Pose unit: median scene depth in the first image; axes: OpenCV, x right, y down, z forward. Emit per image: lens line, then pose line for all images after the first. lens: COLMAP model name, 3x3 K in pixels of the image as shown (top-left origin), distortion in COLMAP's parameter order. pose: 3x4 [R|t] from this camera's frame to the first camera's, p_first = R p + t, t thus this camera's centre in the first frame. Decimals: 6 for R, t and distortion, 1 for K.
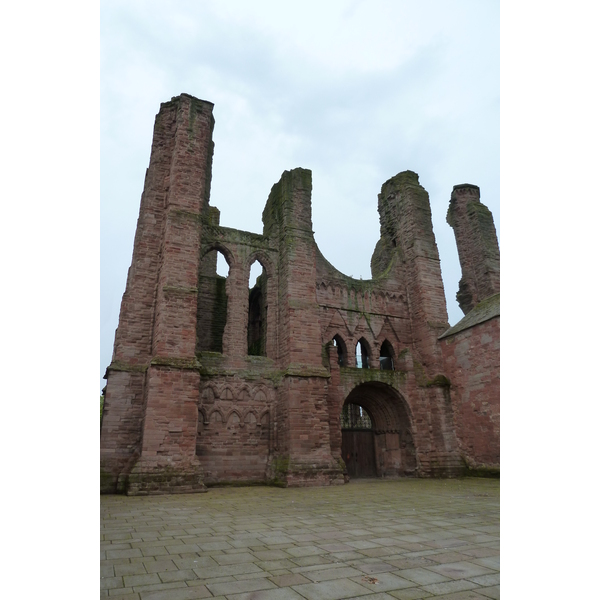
lens RADIAL K [[421.4, 0, 300.0], [0, 421.4, 300.0], [0, 0, 1]] dist [-0.032033, 0.004061]
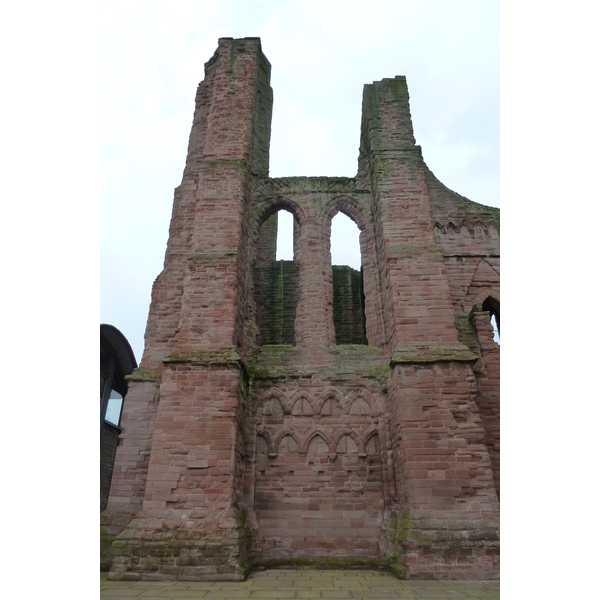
lens RADIAL K [[421.4, 0, 300.0], [0, 421.4, 300.0], [0, 0, 1]] dist [-0.032033, 0.004061]
pose [[0.898722, -0.182240, -0.398858, 0.099584], [0.139392, 0.981103, -0.134186, 0.152954], [0.415775, 0.064998, 0.907142, 0.427527]]
